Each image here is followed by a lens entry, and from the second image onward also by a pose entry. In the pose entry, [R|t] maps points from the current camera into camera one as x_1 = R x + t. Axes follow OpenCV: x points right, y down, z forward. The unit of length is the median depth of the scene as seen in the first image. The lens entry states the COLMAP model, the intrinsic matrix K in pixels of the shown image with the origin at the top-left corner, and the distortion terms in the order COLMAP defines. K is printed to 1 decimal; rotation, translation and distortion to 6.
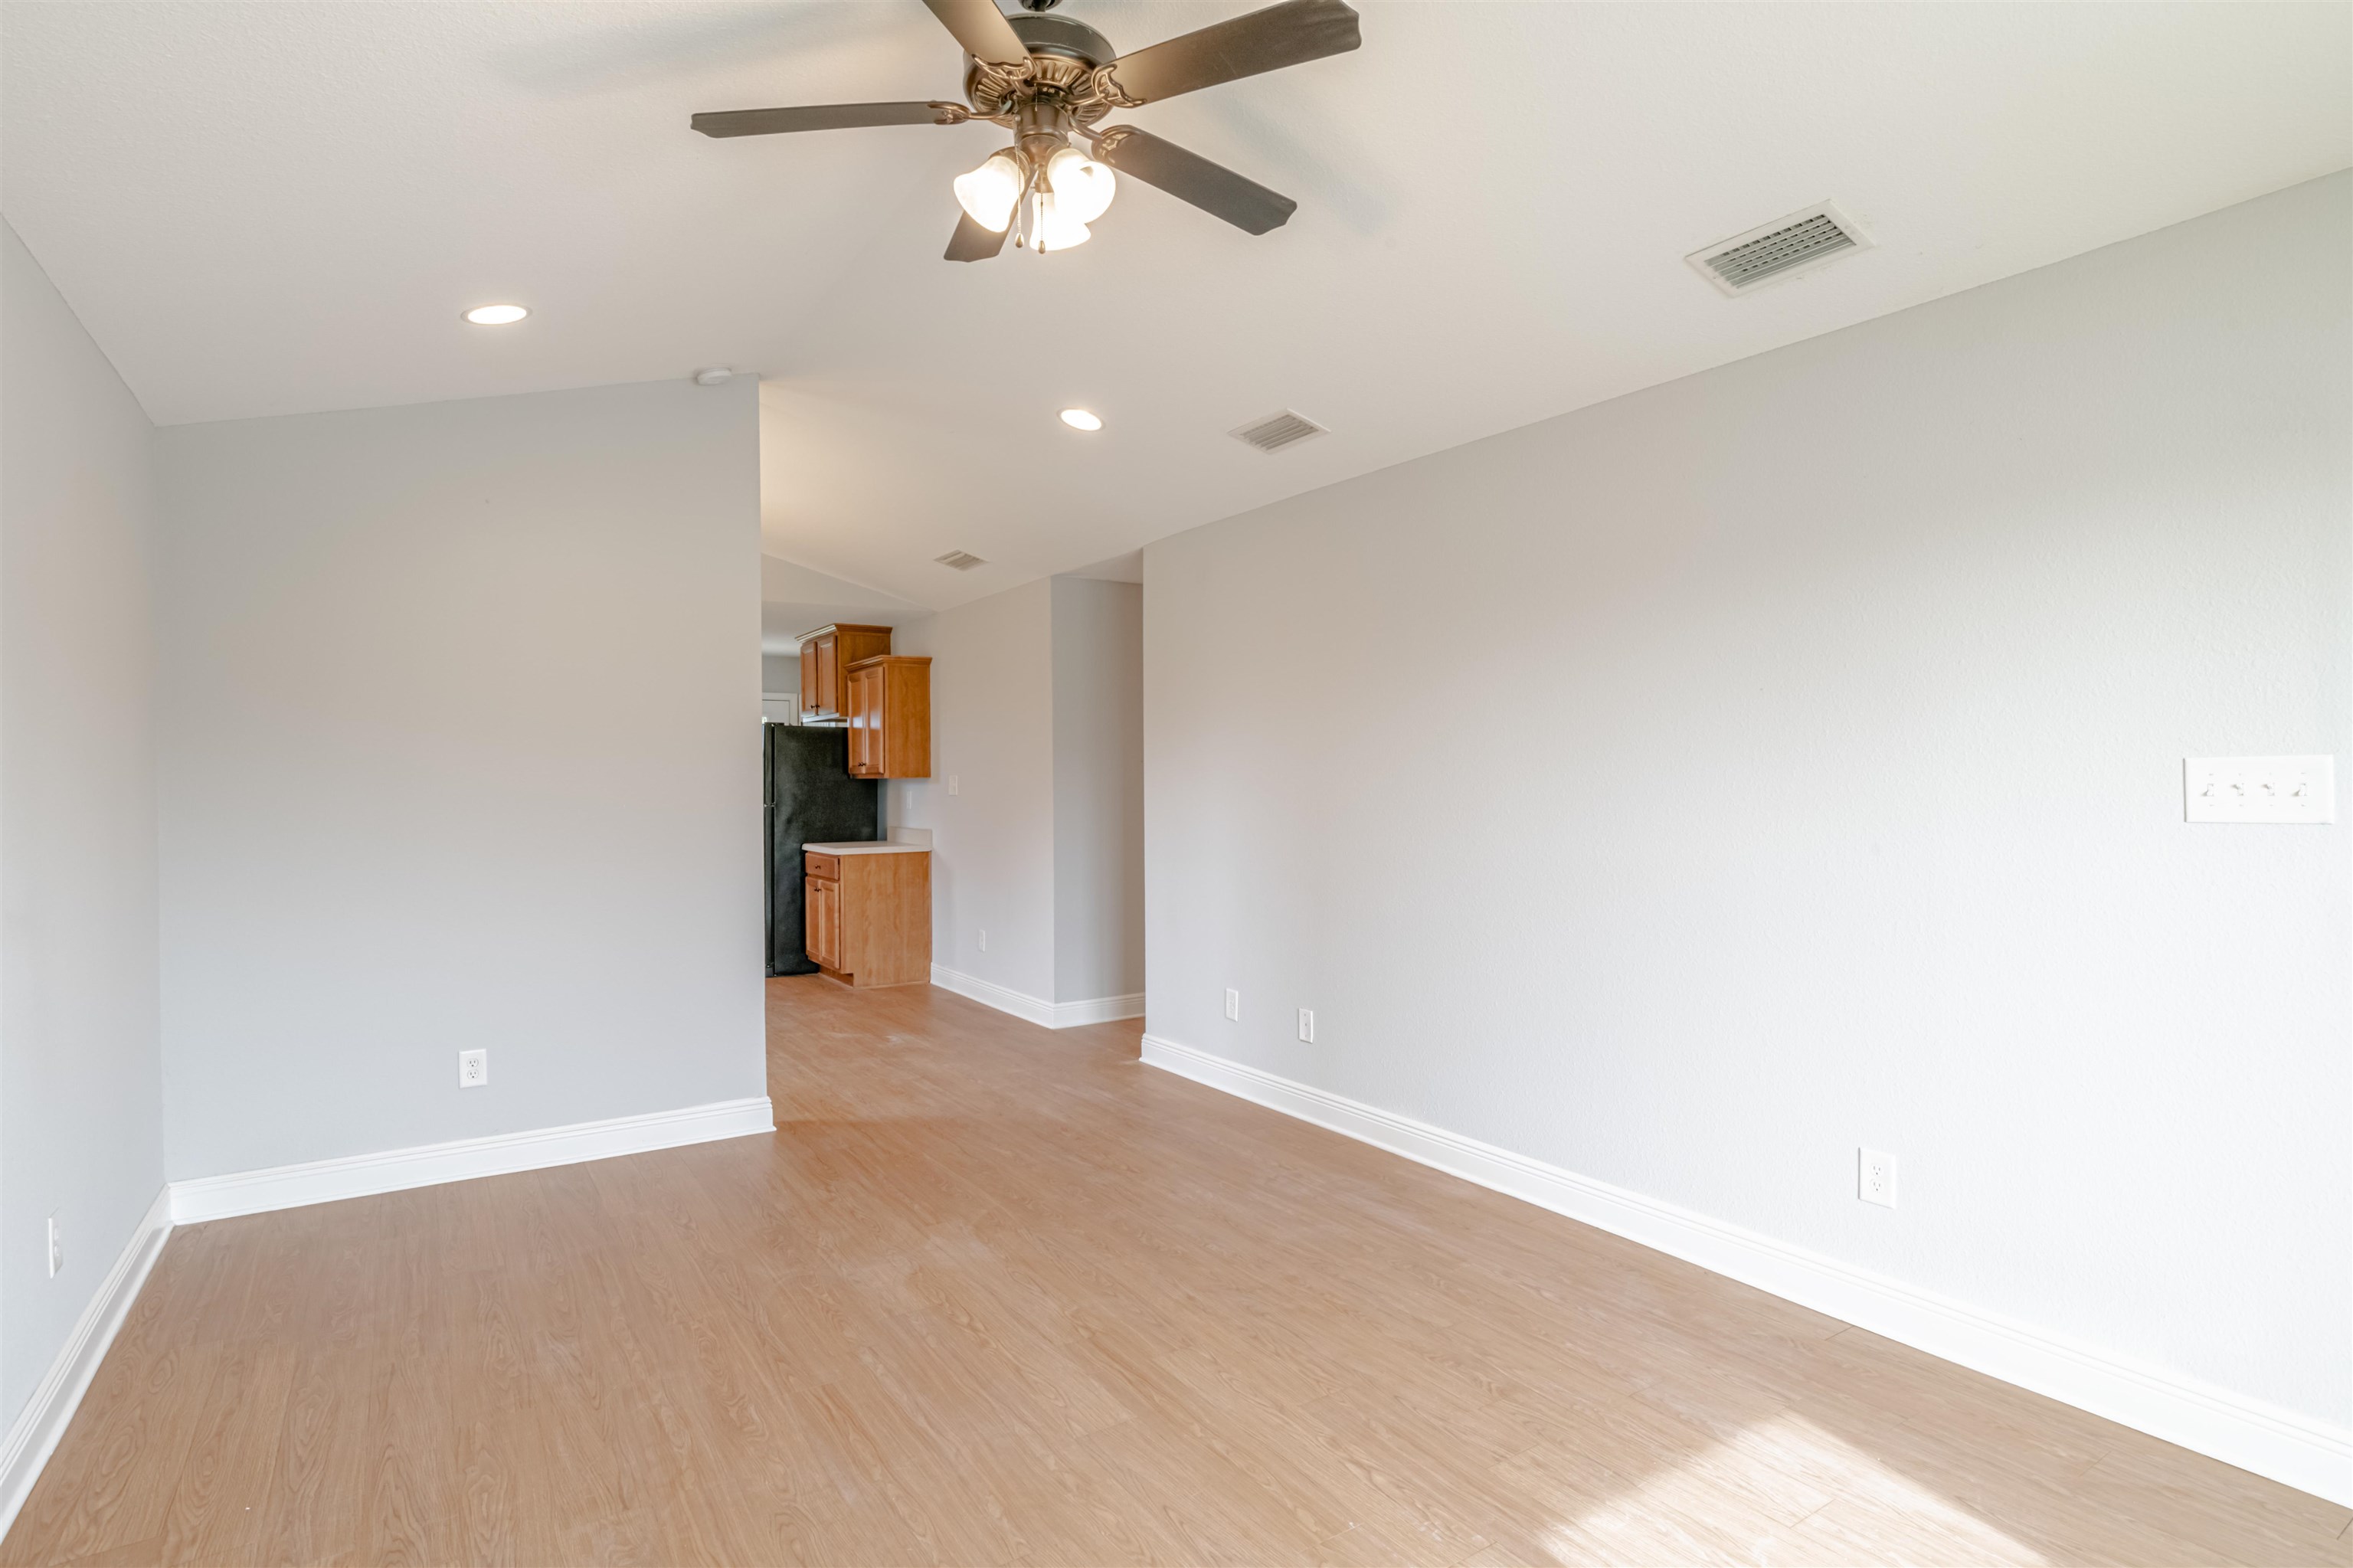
lens RADIAL K [[1200.2, 0, 1188.3], [0, 1200.2, 778.5], [0, 0, 1]] dist [-0.065756, 0.026647]
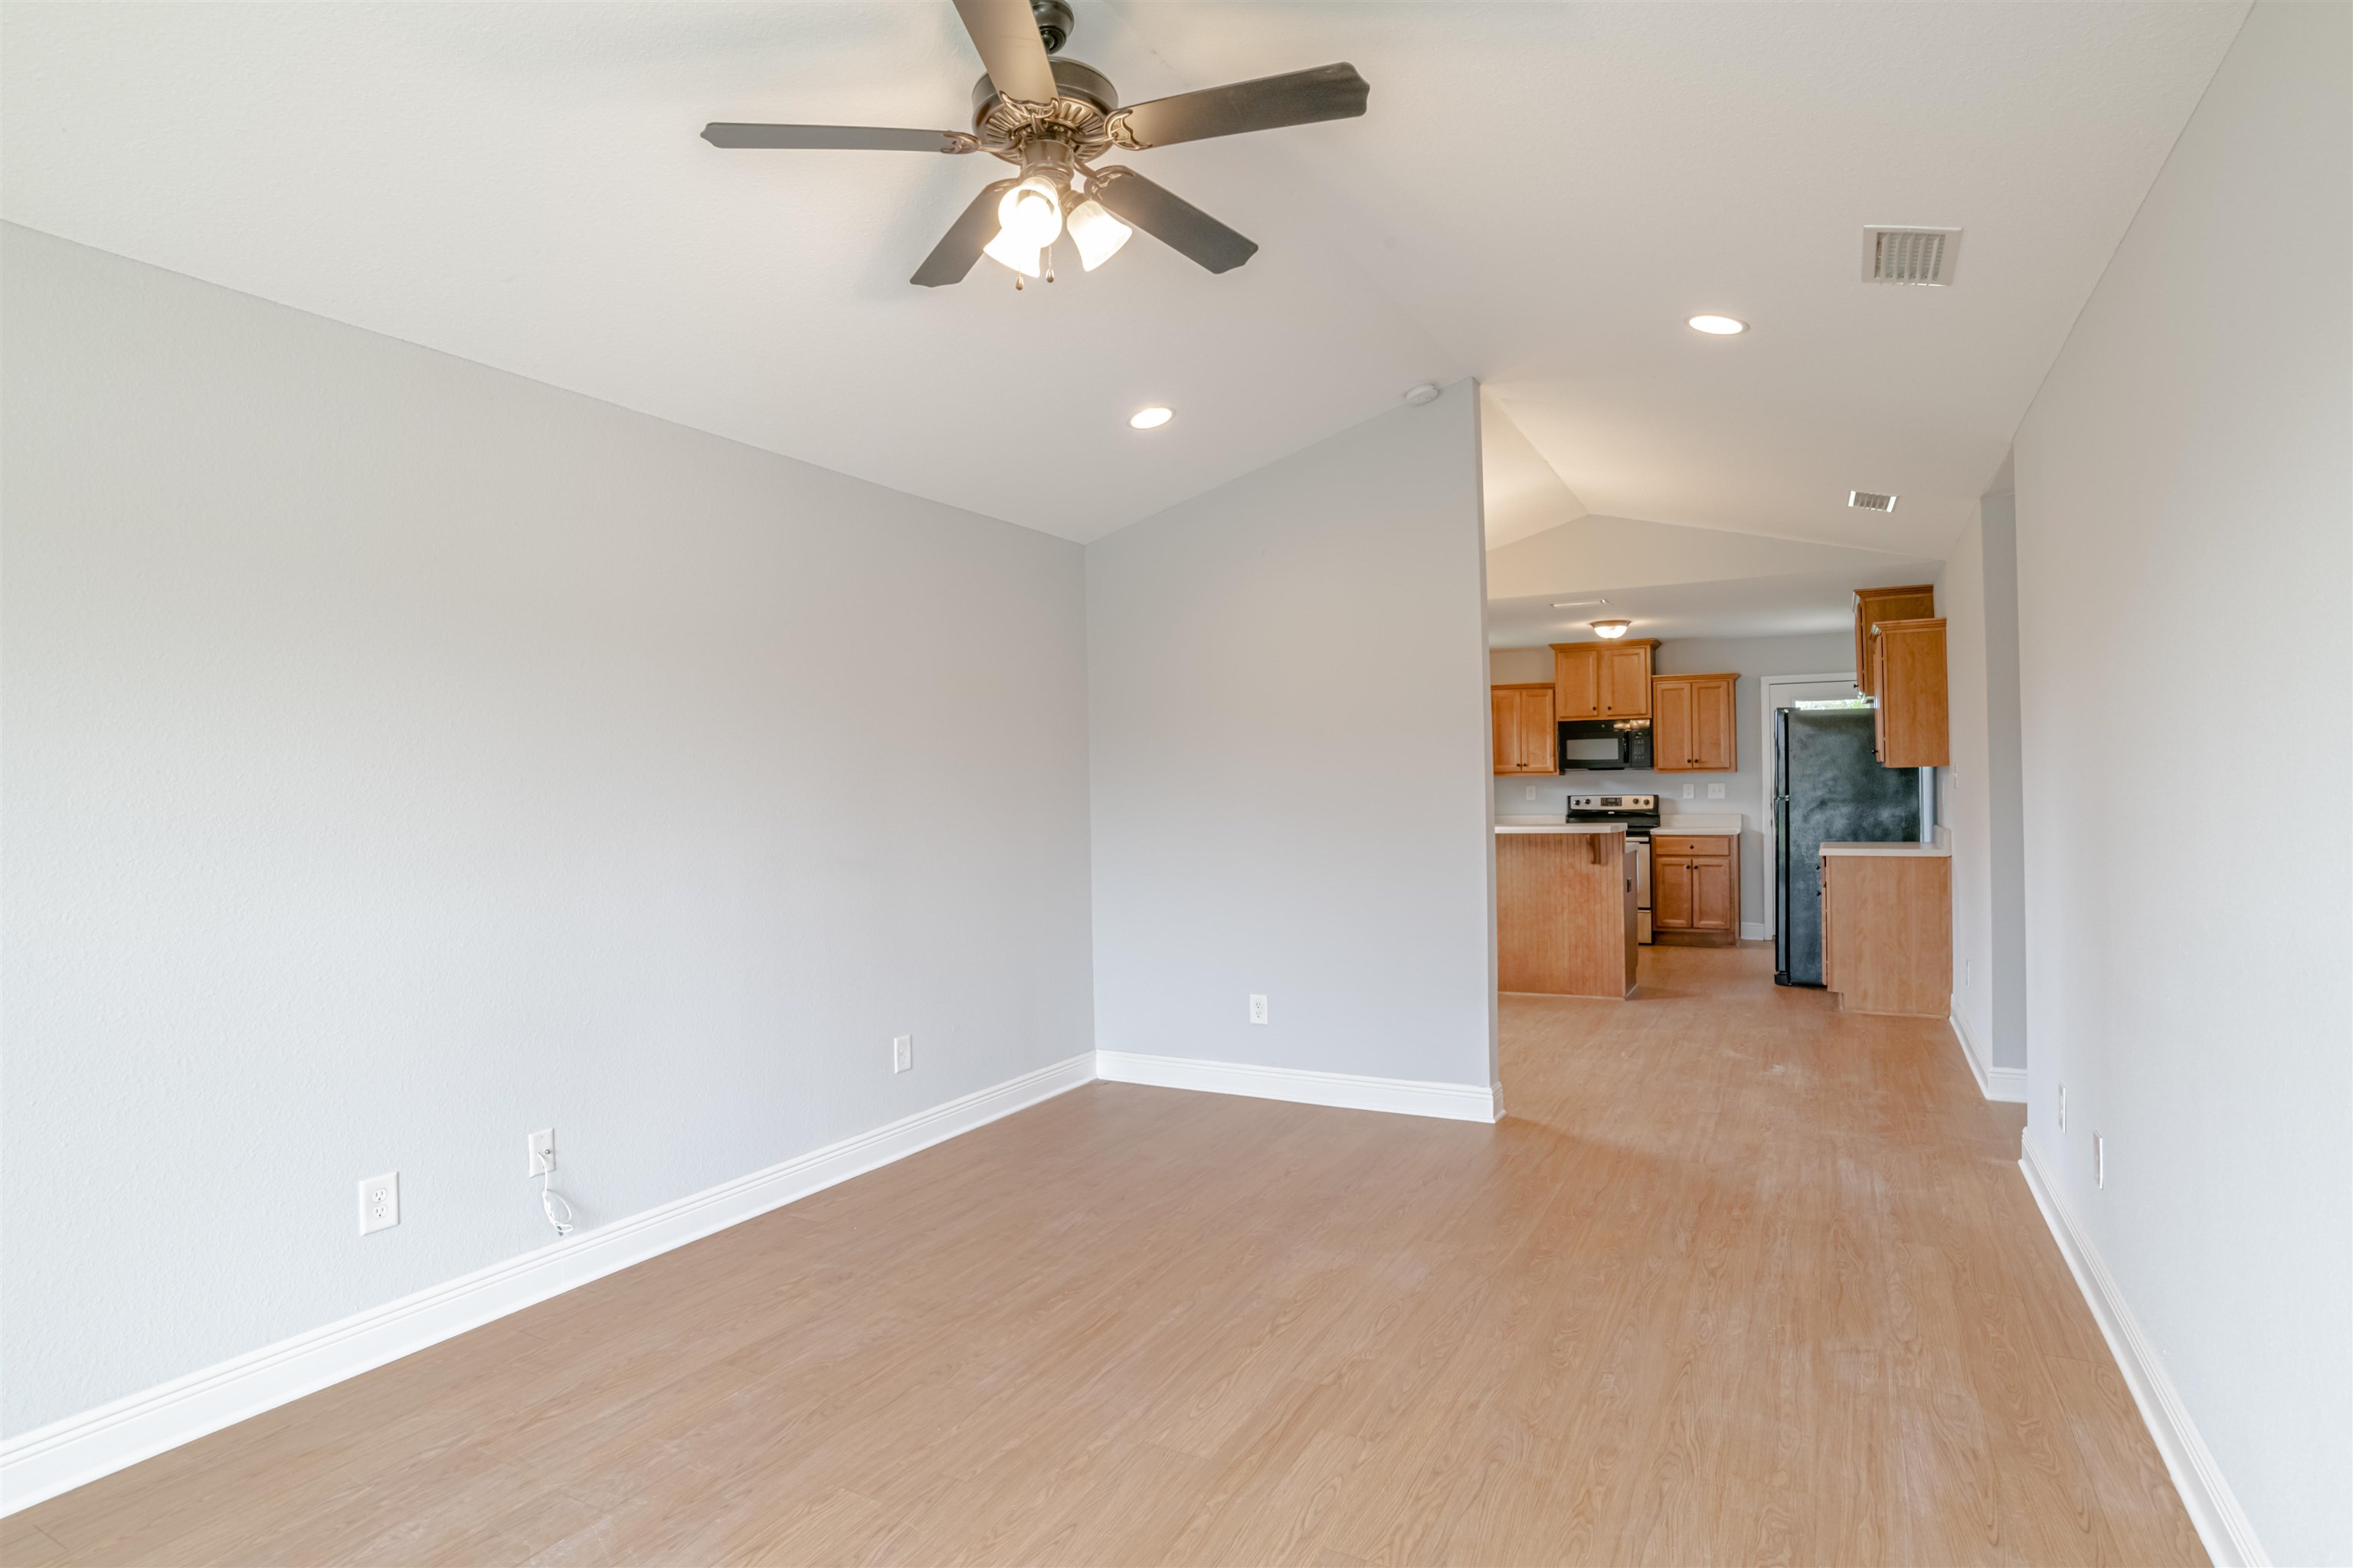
lens RADIAL K [[1200.2, 0, 1188.3], [0, 1200.2, 778.5], [0, 0, 1]] dist [-0.065756, 0.026647]
pose [[0.470949, -0.003764, -0.882153, 0.501120], [0.013358, 0.999907, 0.002864, -0.003155], [0.882059, -0.013133, 0.470955, 0.353255]]
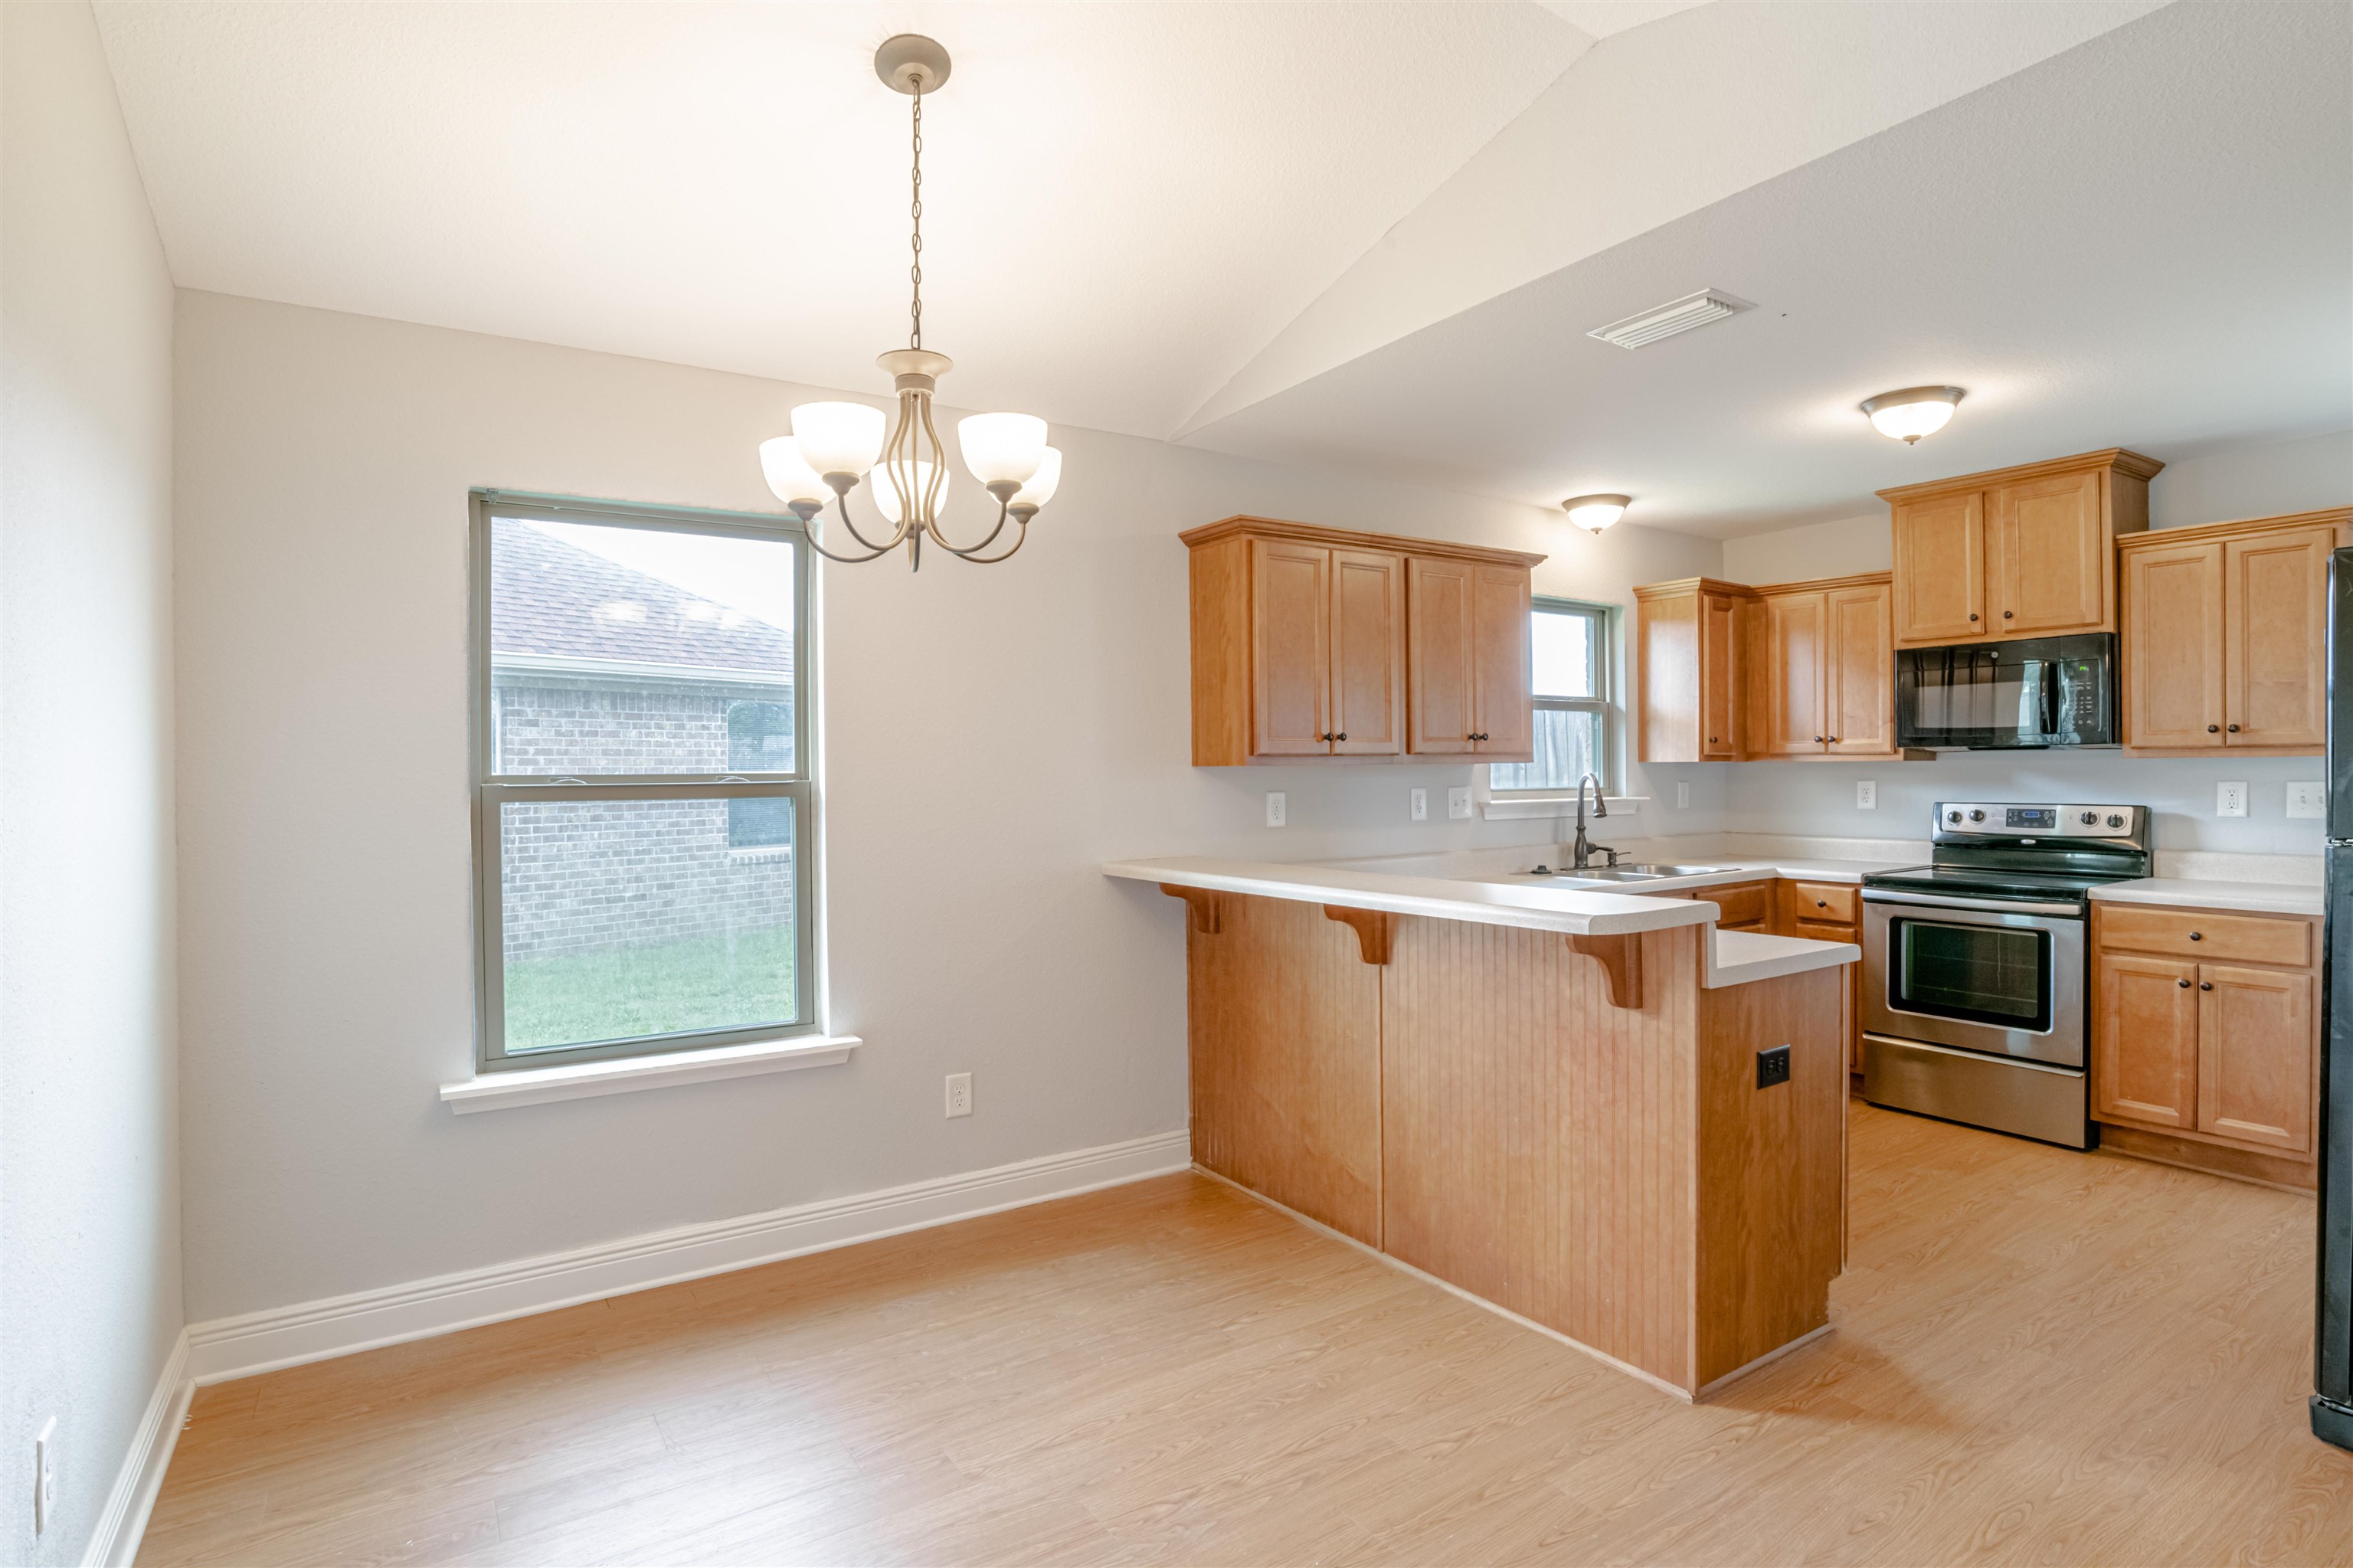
lens RADIAL K [[1200.2, 0, 1188.3], [0, 1200.2, 778.5], [0, 0, 1]] dist [-0.065756, 0.026647]
pose [[-0.009063, 0.015618, -0.999837, -0.161703], [0.011270, 0.999816, 0.015516, -0.000700], [0.999895, -0.011128, -0.009237, 1.543722]]
